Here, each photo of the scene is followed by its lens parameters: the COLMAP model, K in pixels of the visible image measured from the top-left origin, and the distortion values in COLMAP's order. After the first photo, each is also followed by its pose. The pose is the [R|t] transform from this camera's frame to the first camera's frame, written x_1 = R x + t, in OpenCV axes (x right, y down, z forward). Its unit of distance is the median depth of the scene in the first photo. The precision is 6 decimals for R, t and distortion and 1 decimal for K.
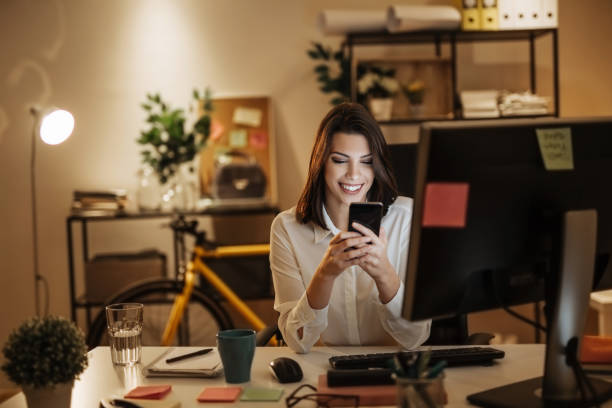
lens RADIAL K [[969.7, 0, 303.9], [0, 969.7, 219.6], [0, 0, 1]] dist [0.031837, 0.074598]
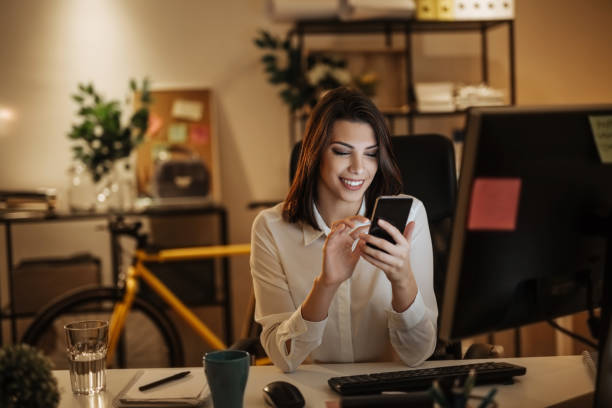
lens RADIAL K [[947.2, 0, 306.0], [0, 947.2, 204.0], [0, 0, 1]] dist [0.031220, 0.025586]
pose [[0.993868, -0.007721, 0.110300, -0.049331], [0.009363, 0.999853, -0.014382, -0.001357], [-0.110173, 0.015327, 0.993794, 0.088474]]
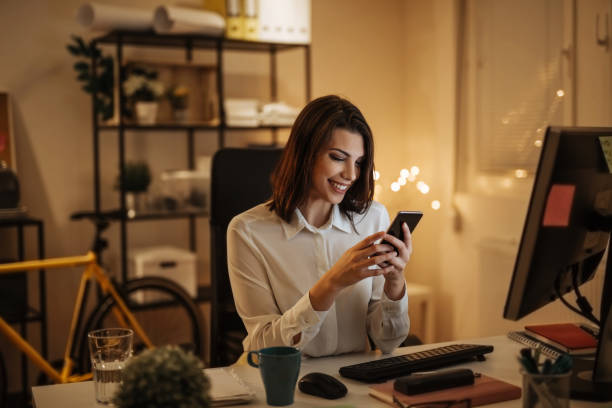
lens RADIAL K [[947.2, 0, 306.0], [0, 947.2, 204.0], [0, 0, 1]] dist [0.031220, 0.025586]
pose [[0.869121, -0.002945, 0.494590, -0.247717], [0.020033, 0.999371, -0.029252, 0.005922], [-0.494193, 0.035332, 0.868634, 0.119411]]
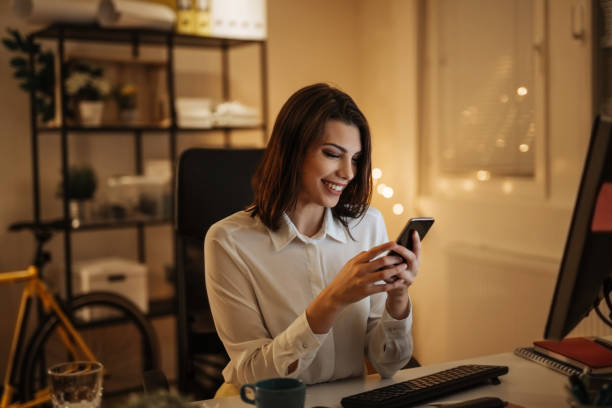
lens RADIAL K [[930.9, 0, 314.7], [0, 930.9, 202.0], [0, 0, 1]] dist [-0.015050, 0.136078]
pose [[0.823694, -0.010174, 0.566943, -0.233088], [0.036928, 0.998679, -0.035729, 0.003435], [-0.565831, 0.050366, 0.822982, 0.203163]]
